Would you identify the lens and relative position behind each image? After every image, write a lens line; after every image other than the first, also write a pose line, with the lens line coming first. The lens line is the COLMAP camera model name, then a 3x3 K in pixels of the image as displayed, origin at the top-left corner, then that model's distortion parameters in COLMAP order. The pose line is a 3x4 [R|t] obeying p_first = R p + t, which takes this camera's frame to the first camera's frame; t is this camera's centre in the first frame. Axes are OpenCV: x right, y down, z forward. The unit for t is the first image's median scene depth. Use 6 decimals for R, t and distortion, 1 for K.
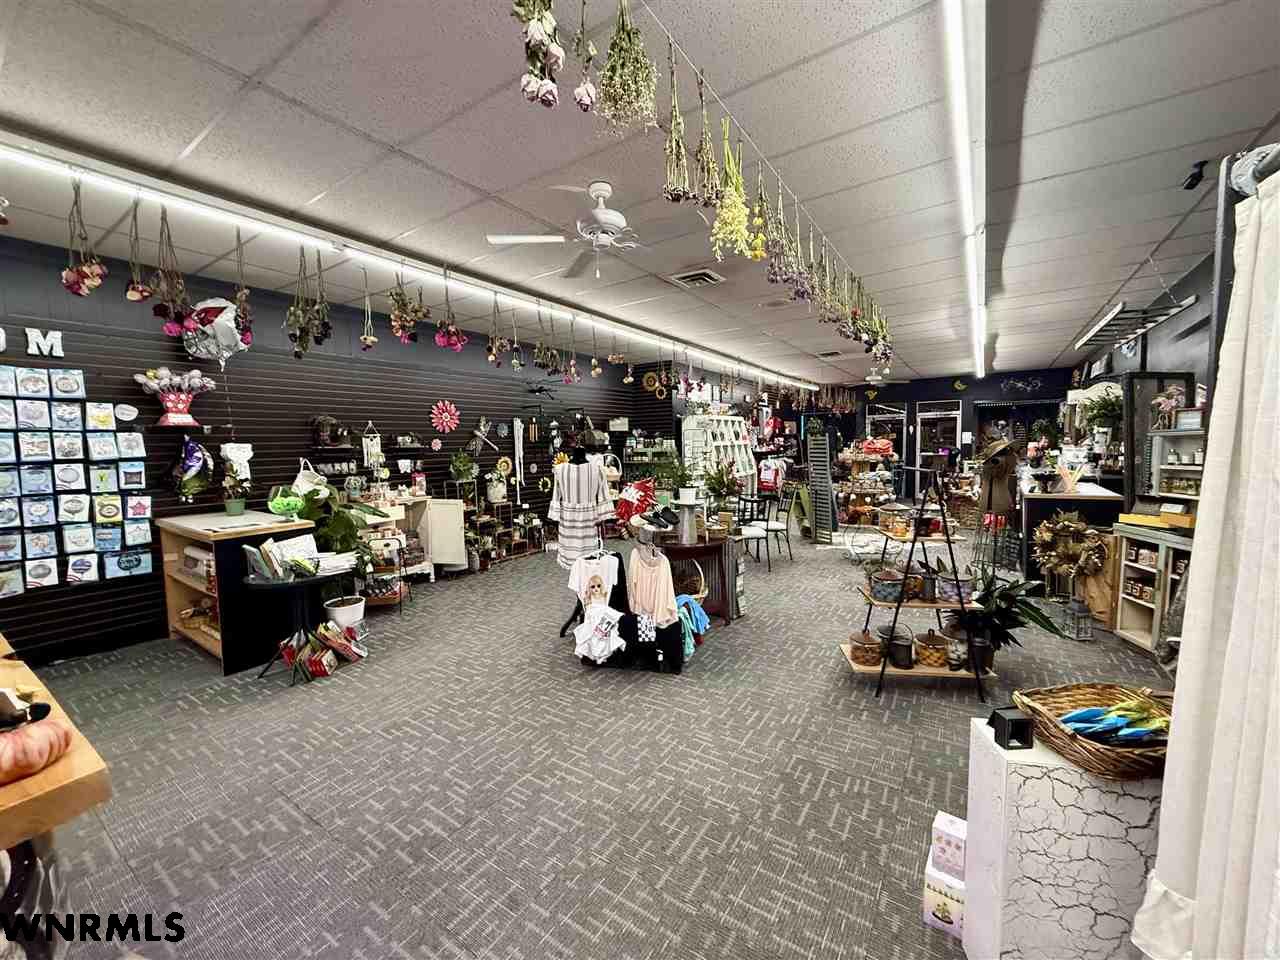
lens RADIAL K [[506.3, 0, 638.8], [0, 506.3, 483.4], [0, 0, 1]] dist [-0.000842, -0.000130]
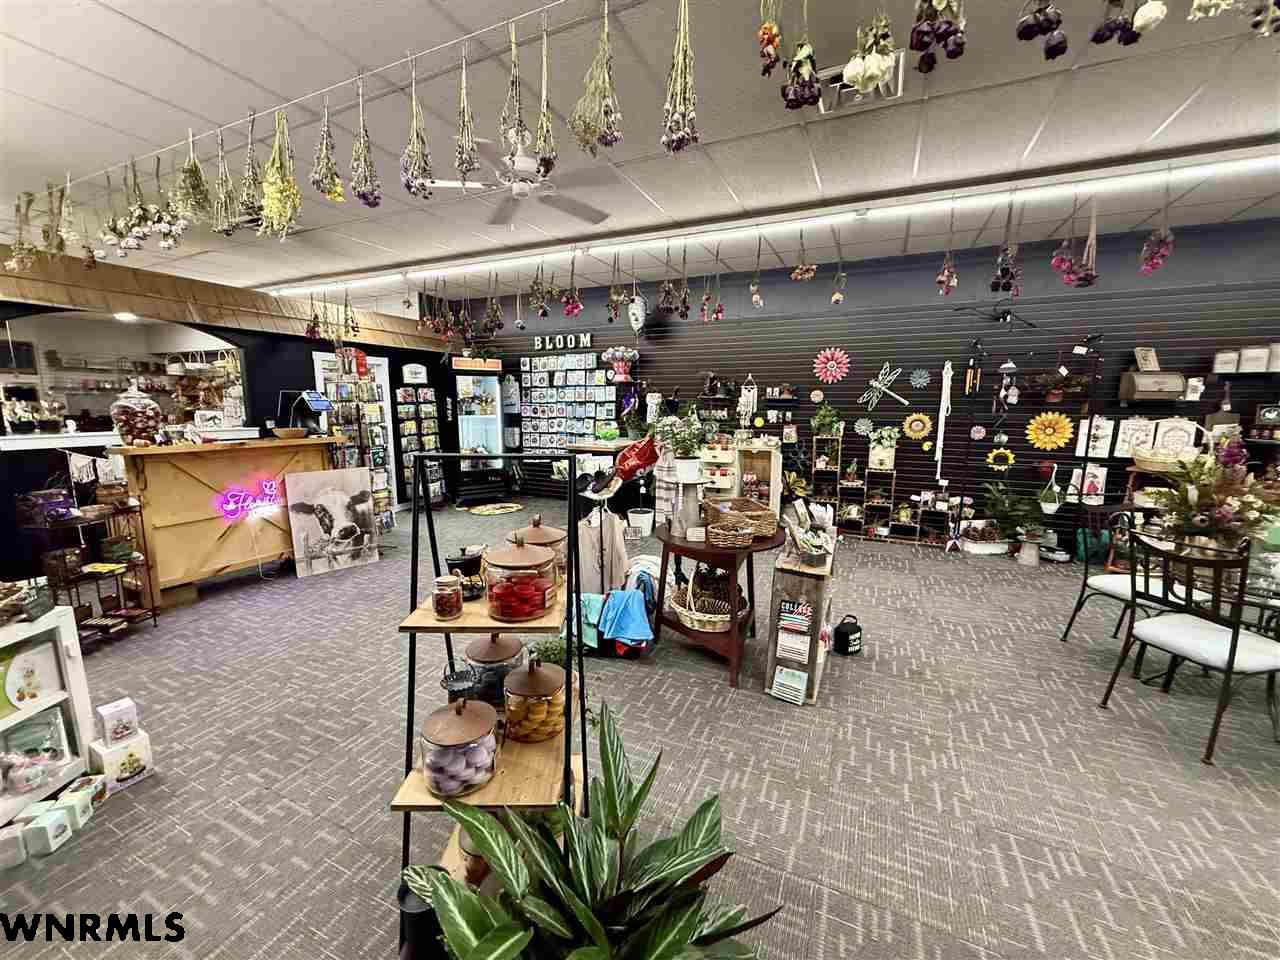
lens RADIAL K [[507.8, 0, 640.0], [0, 507.8, 480.0], [0, 0, 1]] dist [0.000193, -0.000148]
pose [[0.167672, 0.165276, -0.971890, 0.433337], [-0.090219, 0.984282, 0.151818, -0.032023], [0.981706, 0.062227, 0.179948, 0.447672]]
